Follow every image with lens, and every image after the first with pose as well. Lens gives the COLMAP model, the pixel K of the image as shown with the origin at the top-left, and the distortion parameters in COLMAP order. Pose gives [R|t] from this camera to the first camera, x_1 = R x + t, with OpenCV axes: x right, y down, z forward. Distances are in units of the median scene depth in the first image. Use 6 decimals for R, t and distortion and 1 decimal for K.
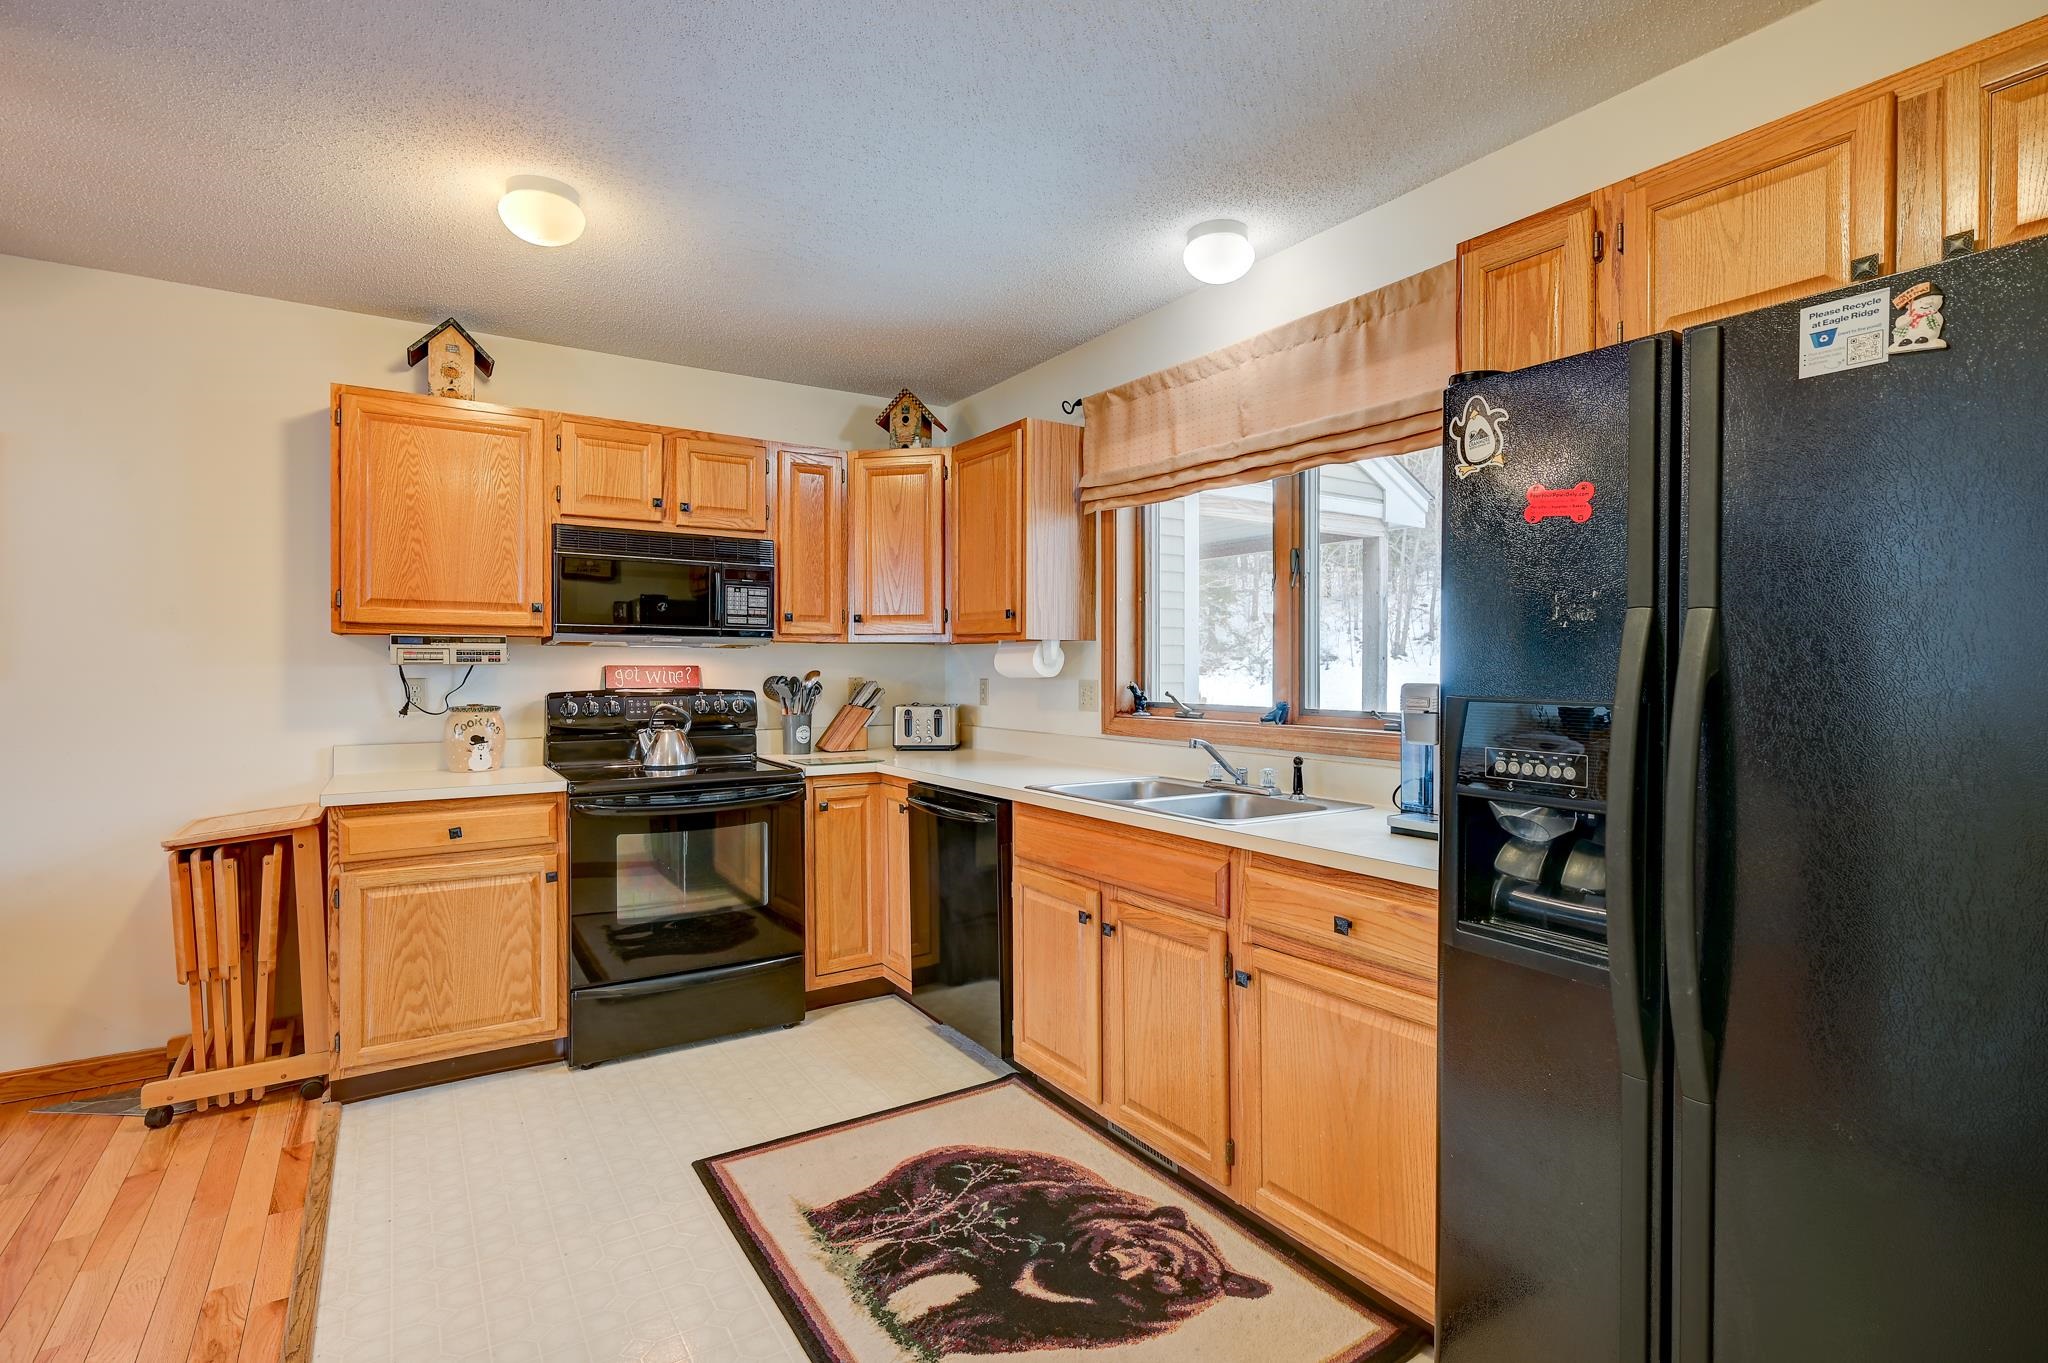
lens RADIAL K [[970.0, 0, 1026.8], [0, 970.0, 671.4], [0, 0, 1]] dist [-0.002231, 0.000627]
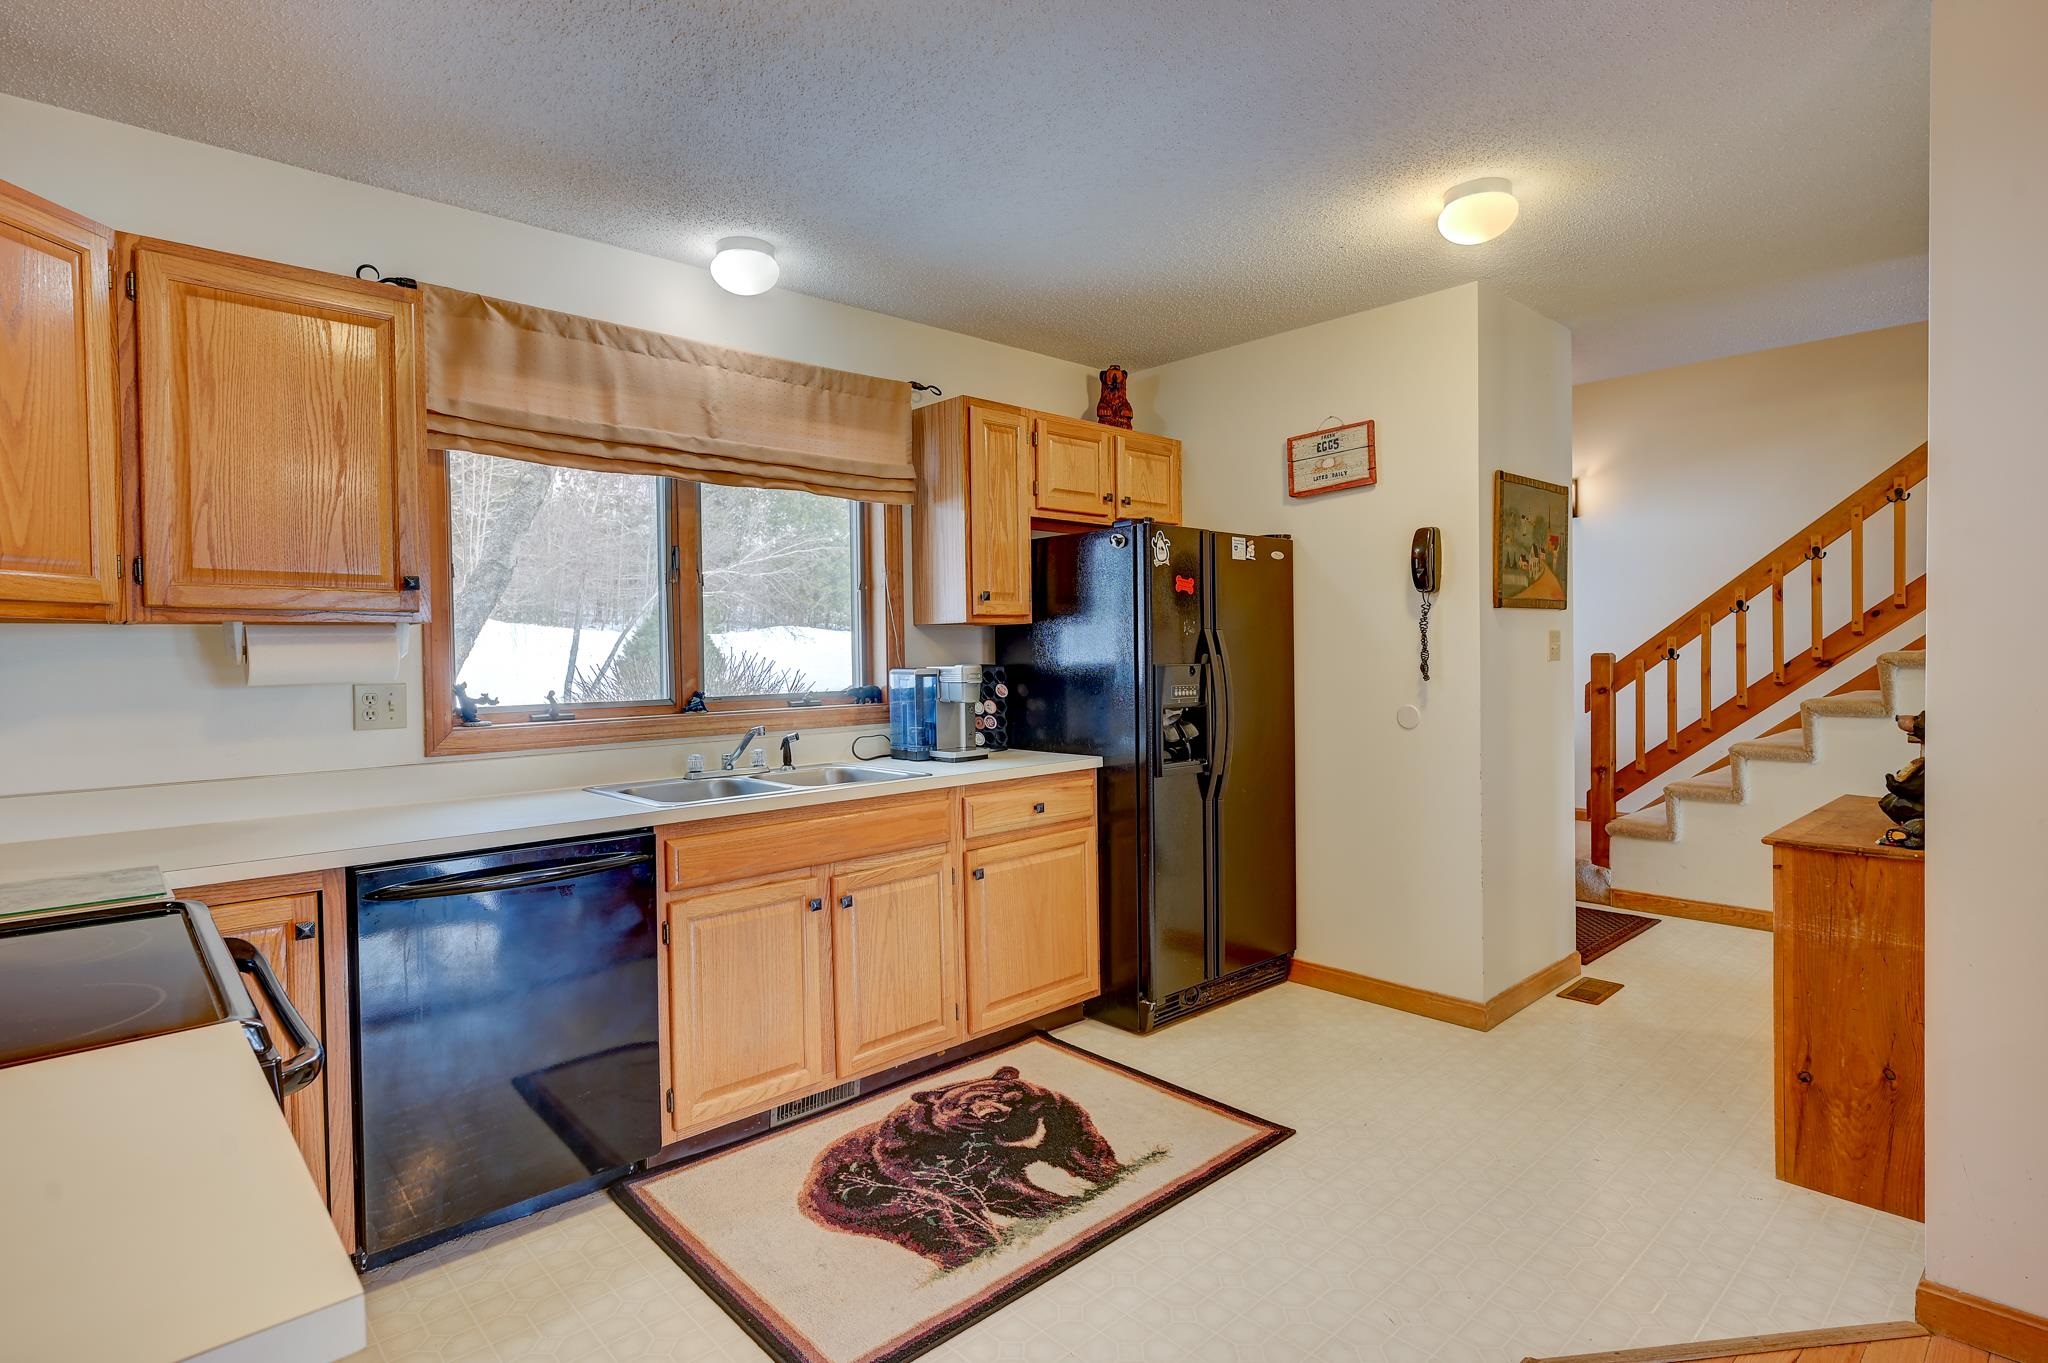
lens RADIAL K [[1039.7, 0, 1025.1], [0, 1039.7, 672.1], [0, 0, 1]] dist [-0.002303, -0.000021]
pose [[-0.167187, -0.019174, 0.985739, -0.883904], [0.020068, 0.999538, 0.022846, -0.008592], [-0.985721, 0.023601, -0.166725, 0.812024]]
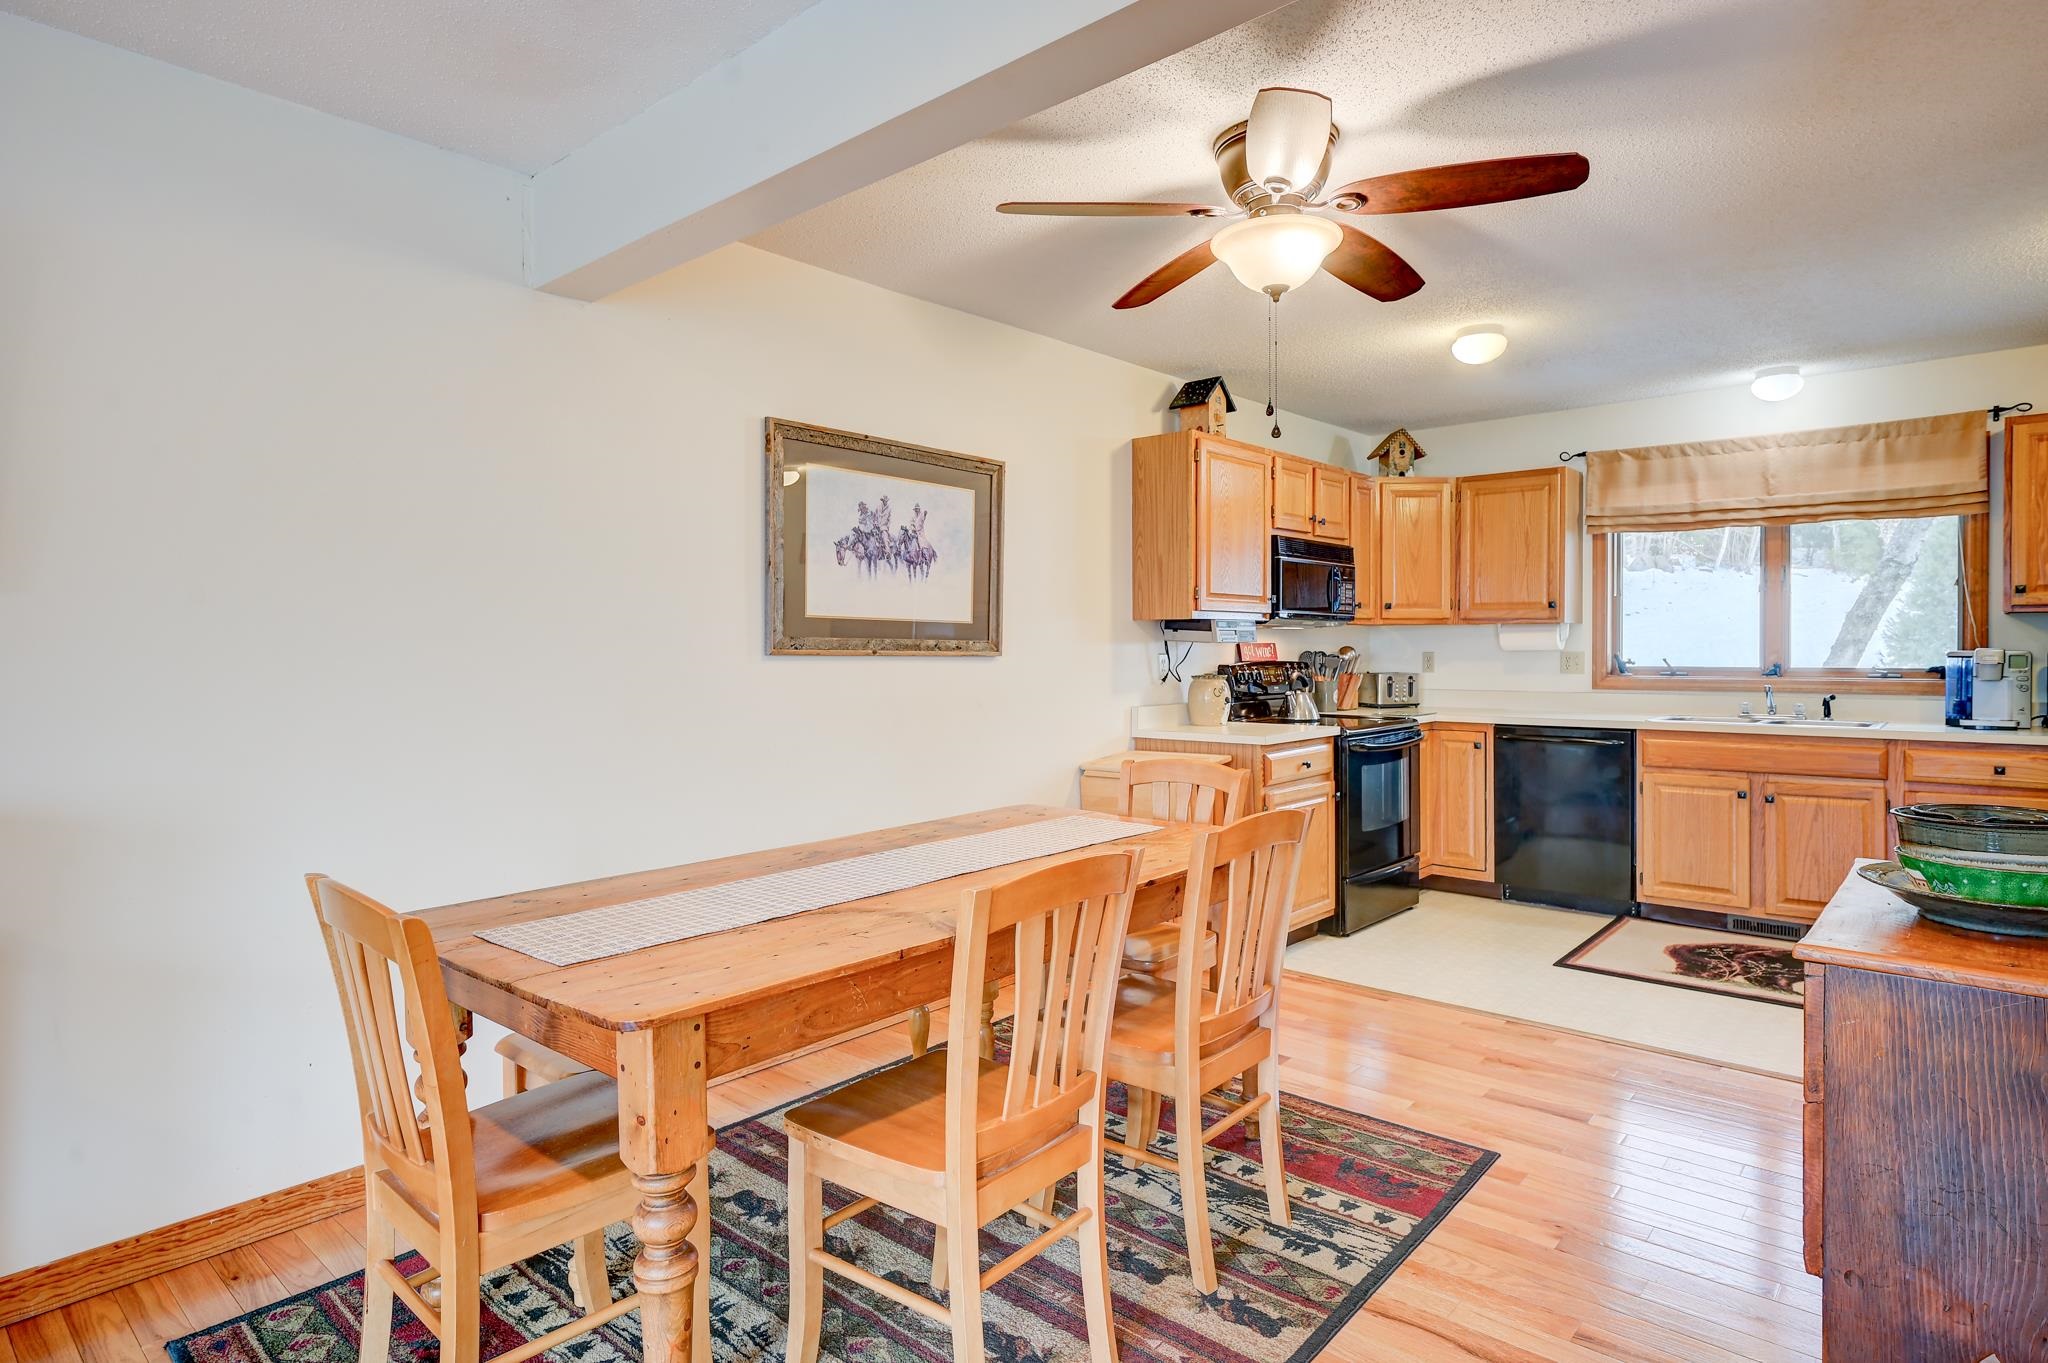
lens RADIAL K [[1102.9, 0, 1031.4], [0, 1102.9, 665.0], [0, 0, 1]] dist [-0.004368, 0.001567]
pose [[0.965075, -0.010687, 0.261756, -1.333867], [0.007368, 0.999880, 0.013660, 0.001045], [-0.261870, -0.011254, 0.965038, -0.398068]]
